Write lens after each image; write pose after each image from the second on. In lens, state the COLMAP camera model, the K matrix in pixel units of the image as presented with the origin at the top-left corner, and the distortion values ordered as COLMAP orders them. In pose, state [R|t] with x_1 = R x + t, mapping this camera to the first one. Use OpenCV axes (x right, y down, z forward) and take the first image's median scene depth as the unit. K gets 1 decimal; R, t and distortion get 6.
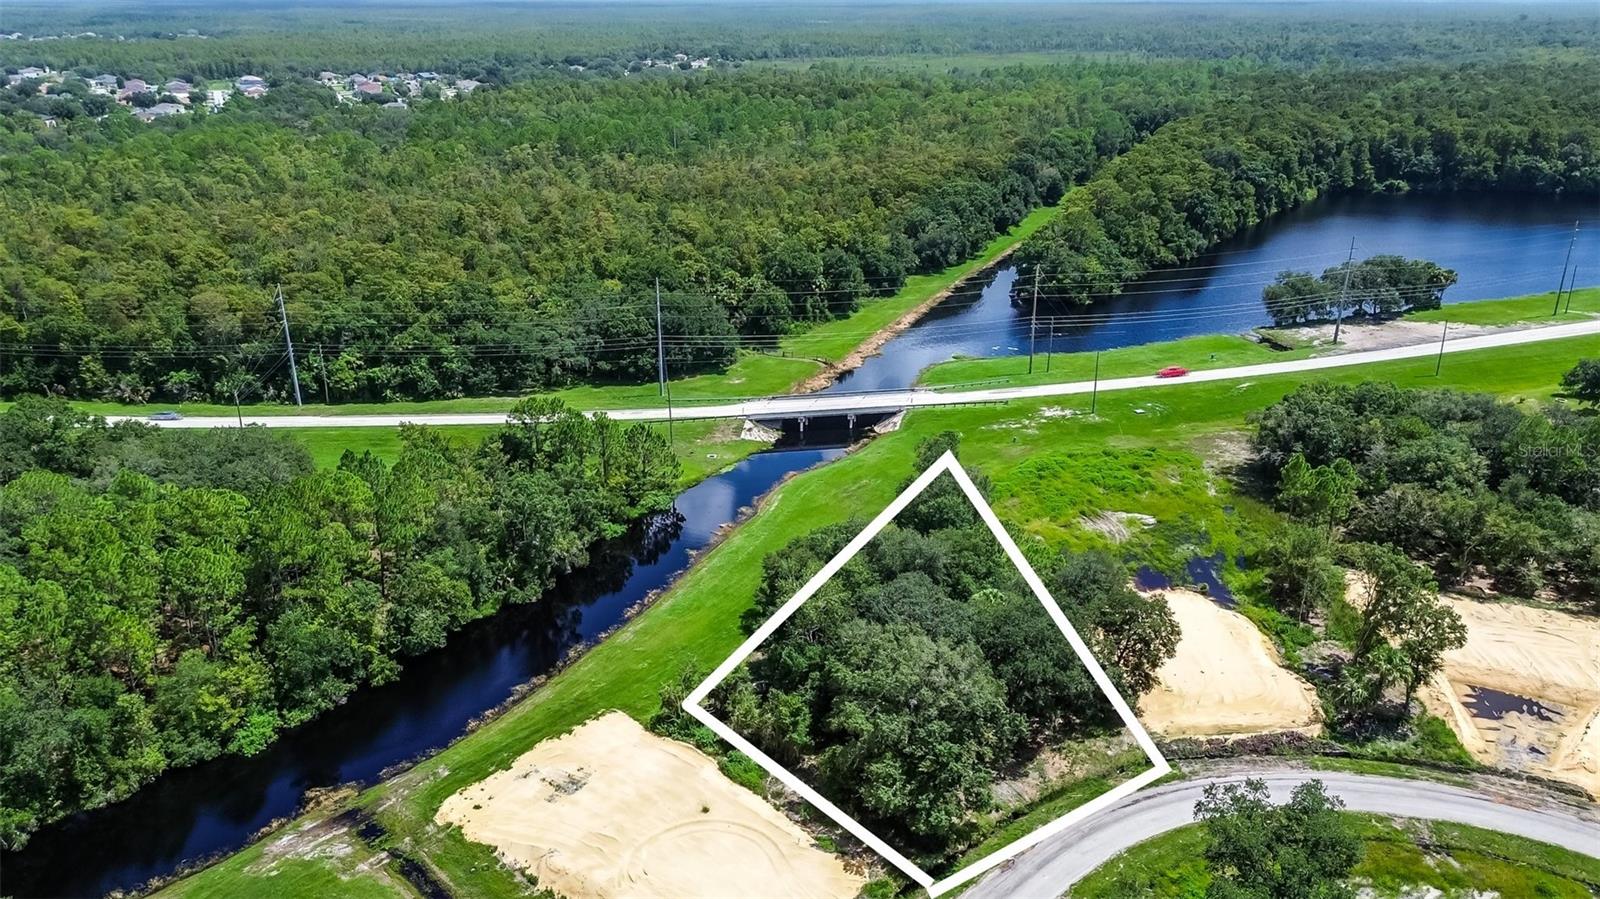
lens RADIAL K [[1203.1, 0, 800.0], [0, 1203.1, 449.5], [0, 0, 1]] dist [0.089427, -0.094621]
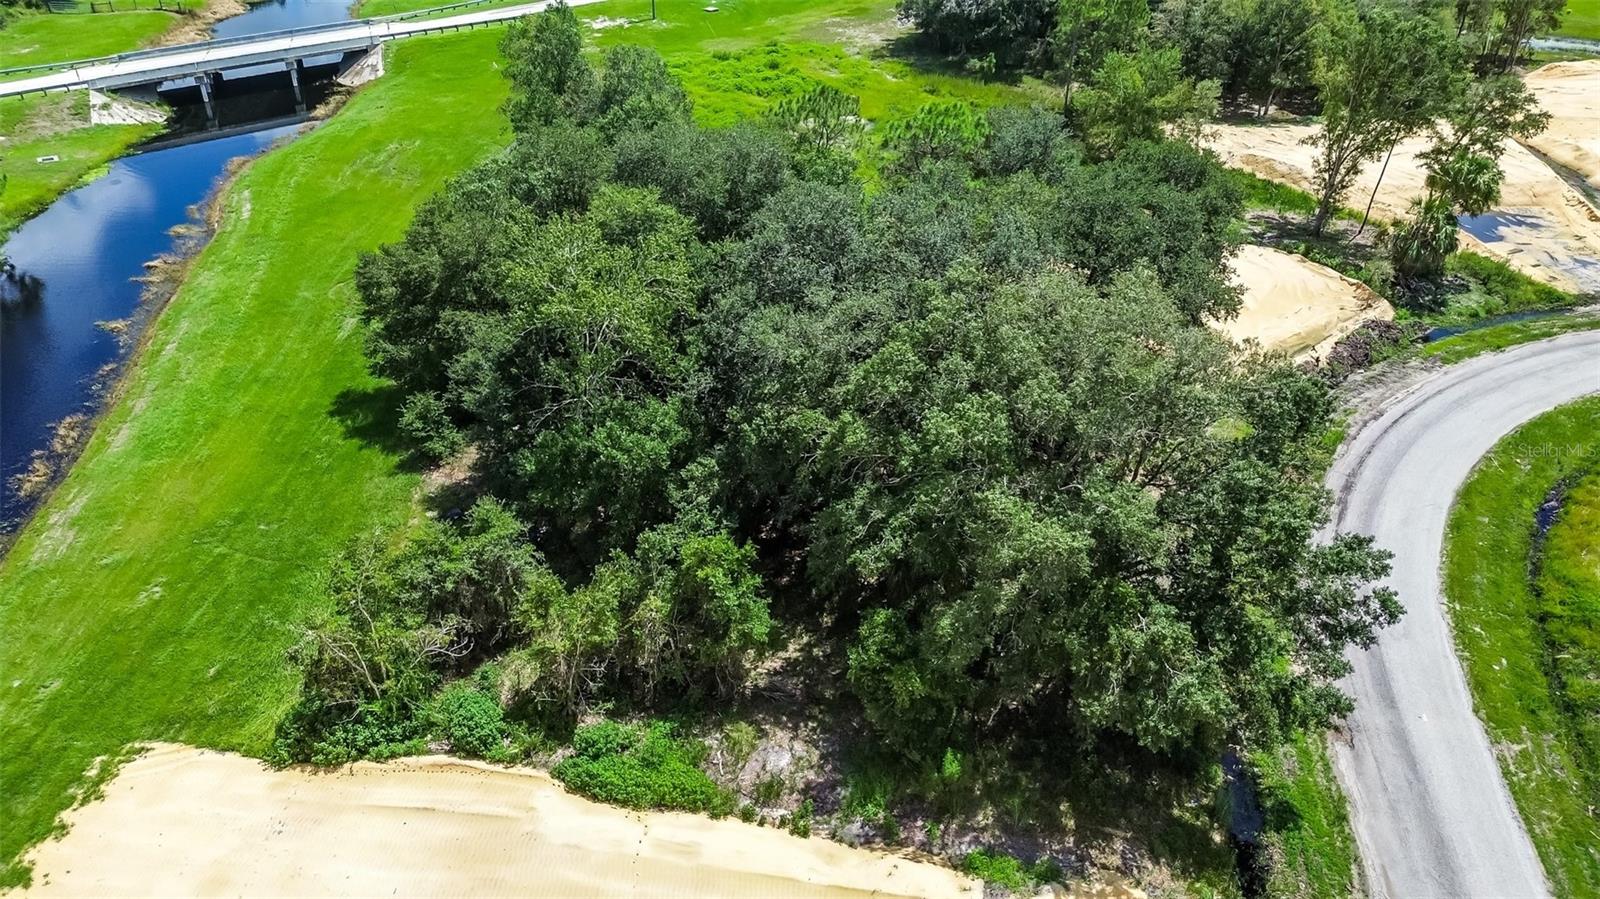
lens RADIAL K [[1141.7, 0, 800.0], [0, 1141.7, 449.5], [0, 0, 1]] dist [0.078974, -0.079742]
pose [[0.822907, -0.291453, 0.487729, -0.120378], [0.187028, 0.949522, 0.251849, 0.078686], [-0.536511, -0.116029, 0.835879, 0.566509]]
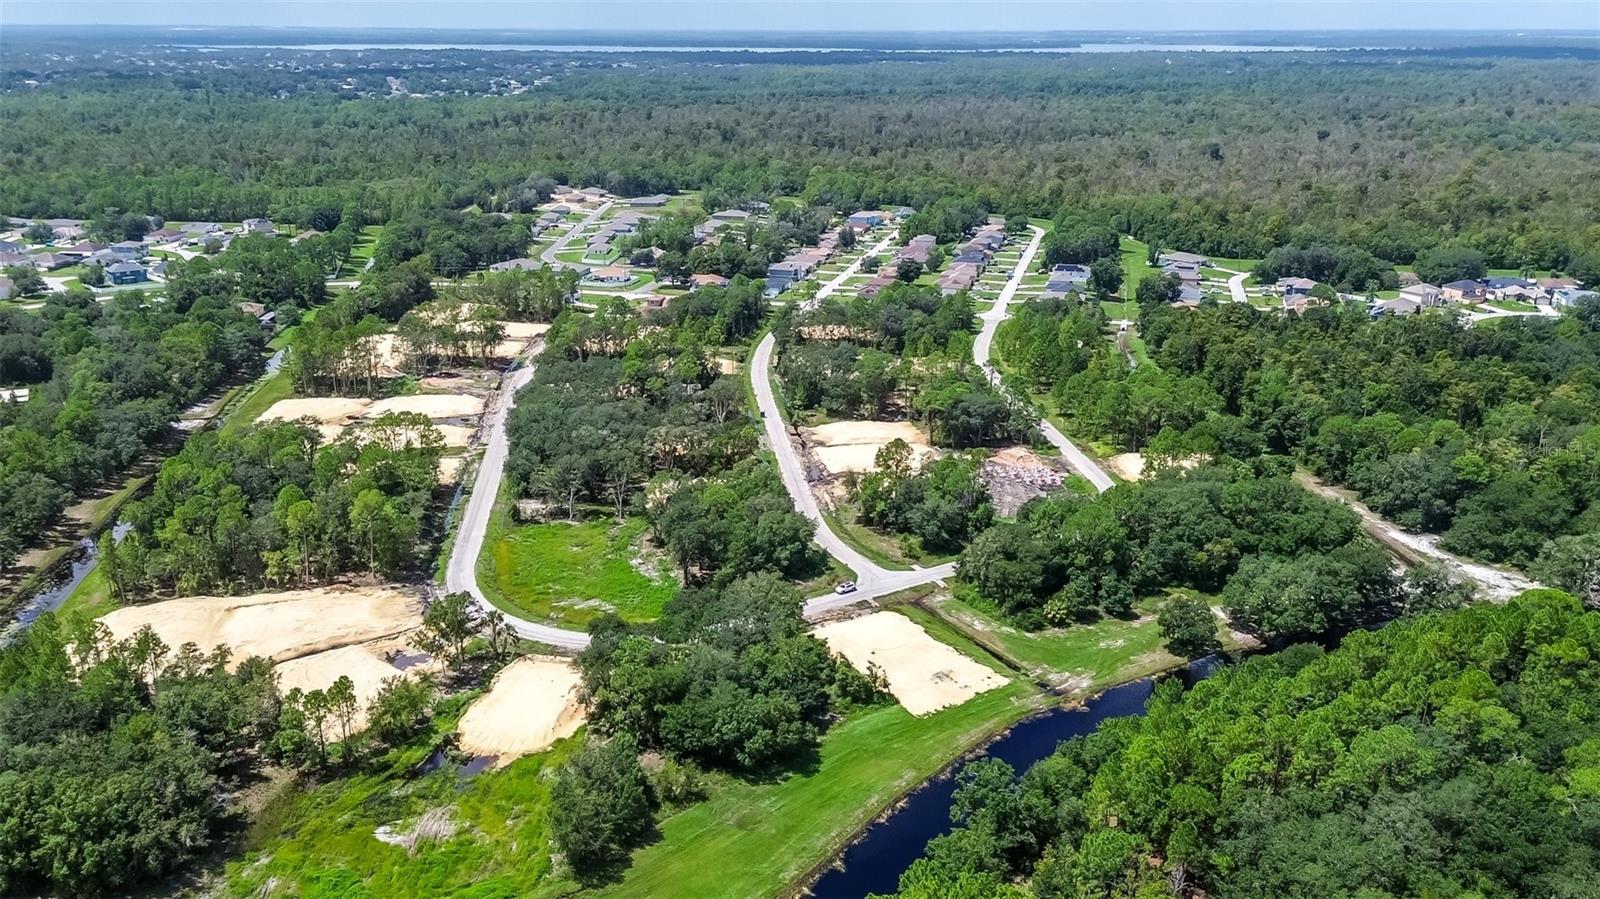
lens RADIAL K [[1284.5, 0, 800.0], [0, 1284.5, 449.5], [0, 0, 1]] dist [0.094309, -0.093763]
pose [[-0.969823, -0.080505, 0.230135, -0.325199], [0.082560, 0.779709, 0.620675, -1.000598], [-0.229406, 0.620945, -0.749534, 1.858919]]
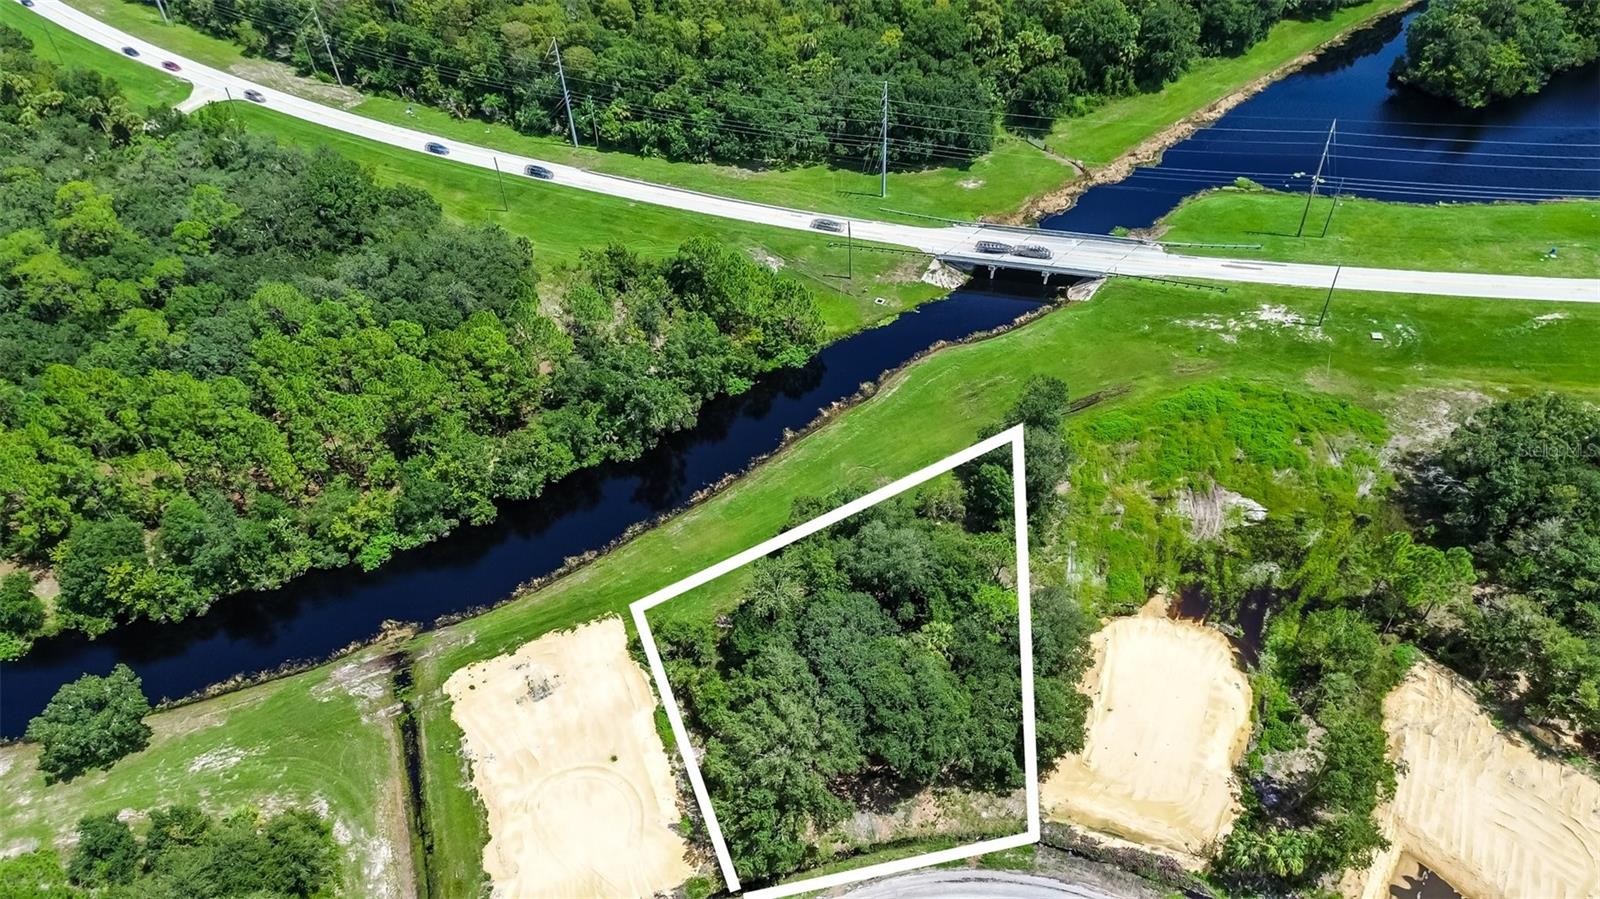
lens RADIAL K [[1141.7, 0, 800.0], [0, 1141.7, 449.5], [0, 0, 1]] dist [0.078974, -0.079742]
pose [[0.904520, 0.269198, -0.330720, 0.302727], [-0.117291, 0.902697, 0.413981, -0.377180], [0.409983, -0.335664, 0.848083, 0.149147]]
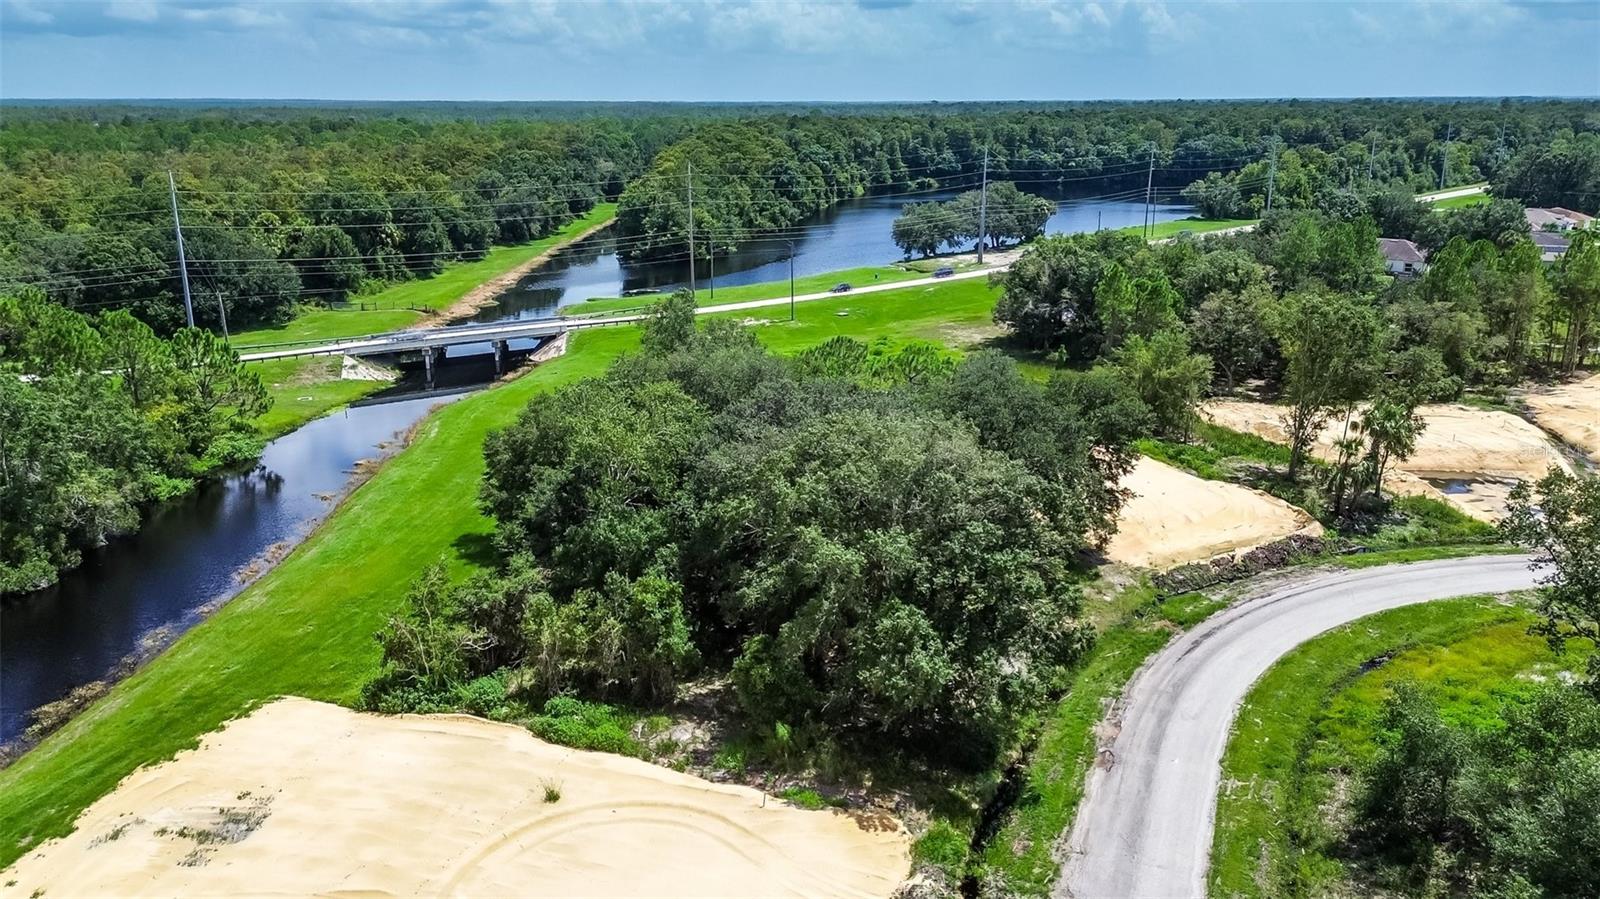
lens RADIAL K [[1215.5, 0, 800.0], [0, 1215.5, 449.5], [0, 0, 1]] dist [0.087453, -0.094784]
pose [[0.913678, -0.113549, 0.390255, -0.126811], [0.146125, 0.987752, -0.054714, 0.153269], [-0.379263, 0.107017, 0.919080, 0.373132]]
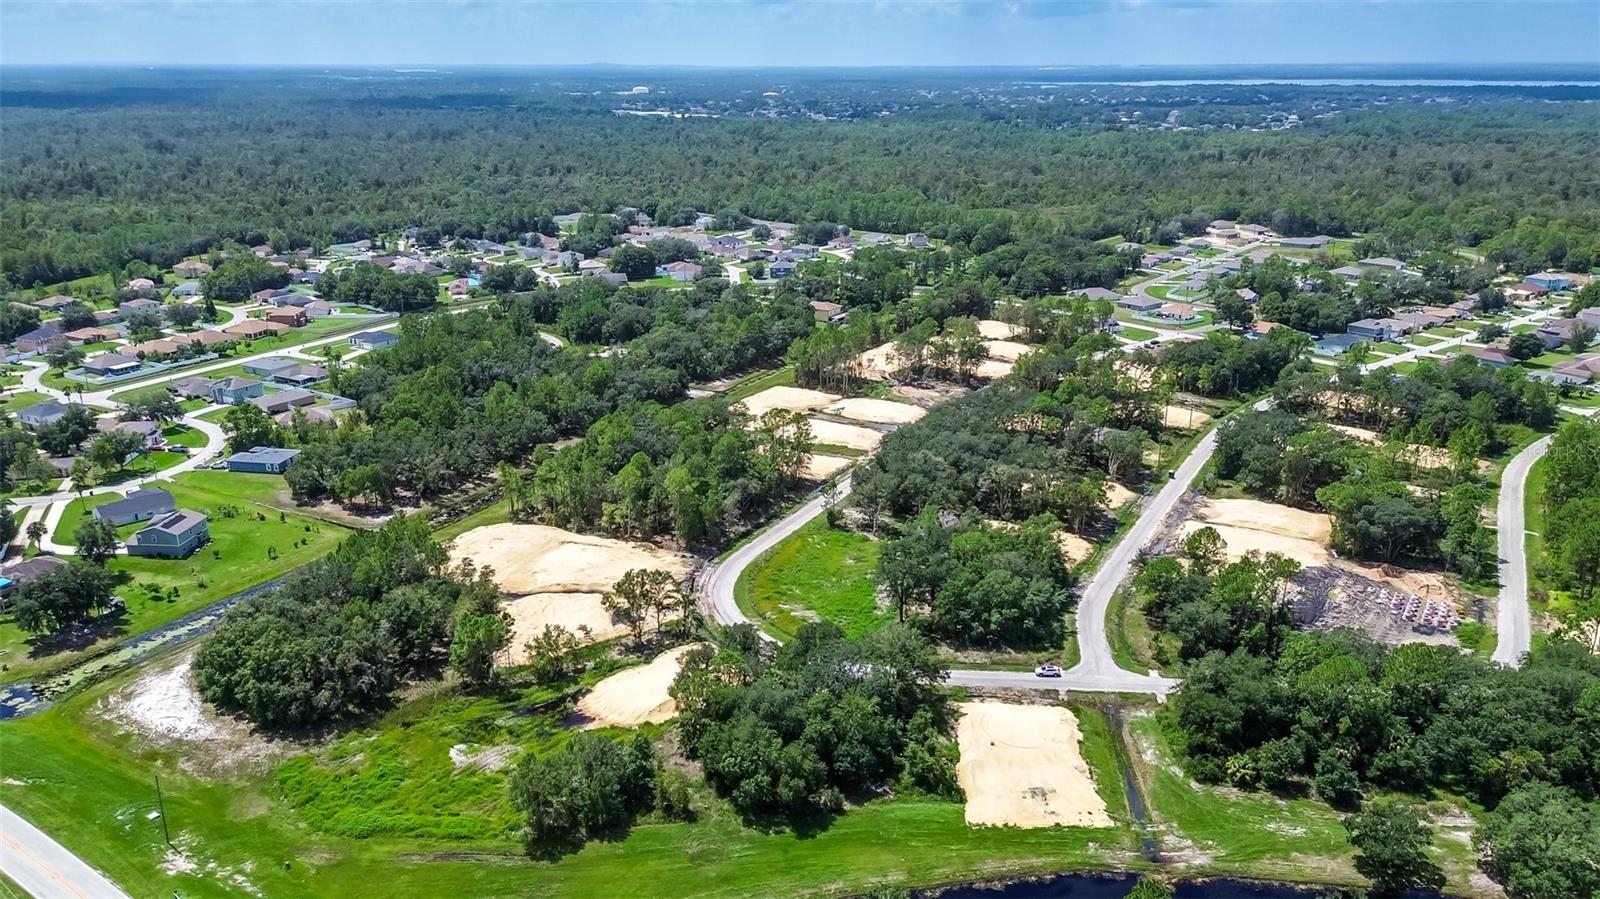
lens RADIAL K [[1203.1, 0, 800.0], [0, 1203.1, 449.5], [0, 0, 1]] dist [0.089427, -0.094621]
pose [[-0.638613, -0.237707, 0.731894, -0.867049], [0.272846, 0.819360, 0.504187, -0.825306], [-0.719533, 0.521675, -0.458397, 1.398455]]
